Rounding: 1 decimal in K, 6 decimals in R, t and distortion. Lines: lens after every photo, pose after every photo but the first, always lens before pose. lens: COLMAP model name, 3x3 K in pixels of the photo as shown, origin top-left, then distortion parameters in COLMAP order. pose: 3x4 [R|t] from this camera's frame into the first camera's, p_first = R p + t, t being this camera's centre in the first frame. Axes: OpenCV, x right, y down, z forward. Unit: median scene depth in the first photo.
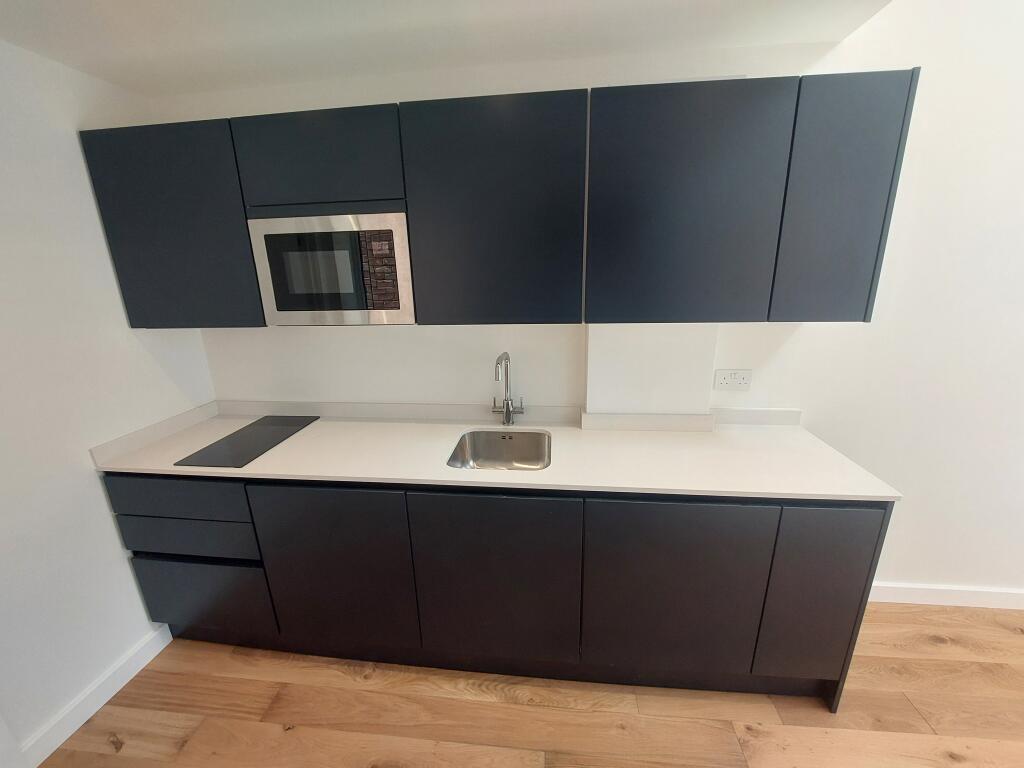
lens RADIAL K [[407.5, 0, 513.0], [0, 407.5, 381.4], [0, 0, 1]] dist [-0.012205, 0.000020]
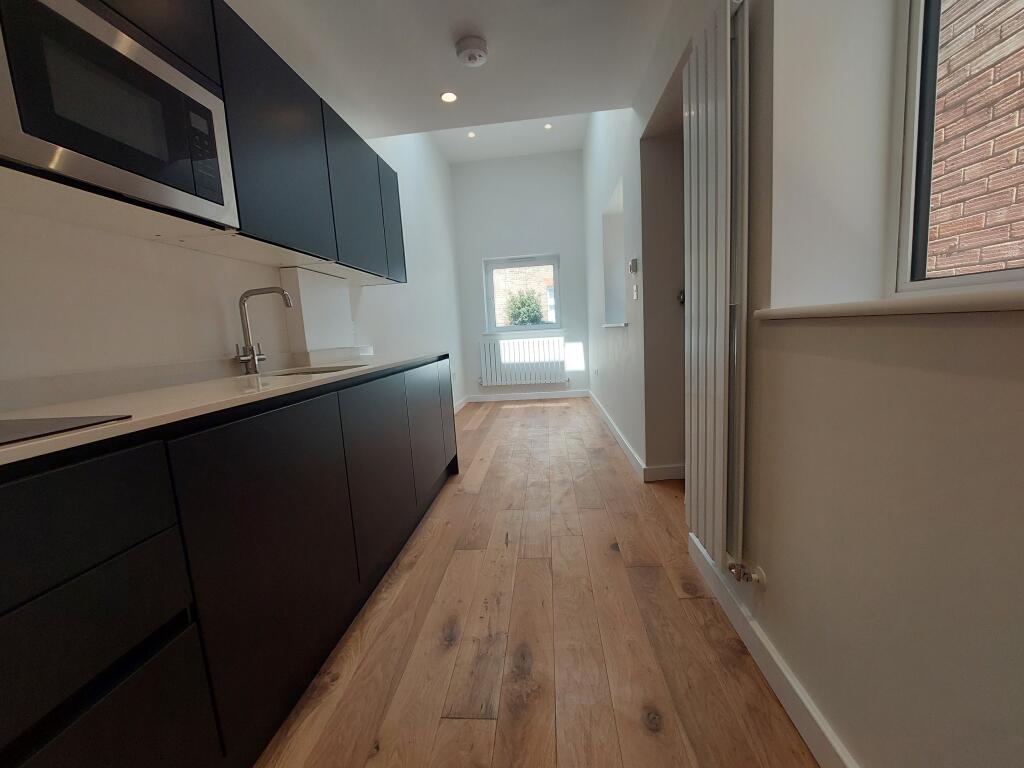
lens RADIAL K [[407.5, 0, 513.0], [0, 407.5, 381.4], [0, 0, 1]] dist [-0.012205, 0.000020]
pose [[-0.019581, -0.100439, 0.994751, -1.157440], [0.333681, 0.937238, 0.101200, 0.278006], [-0.942483, 0.333911, 0.015162, 0.547461]]
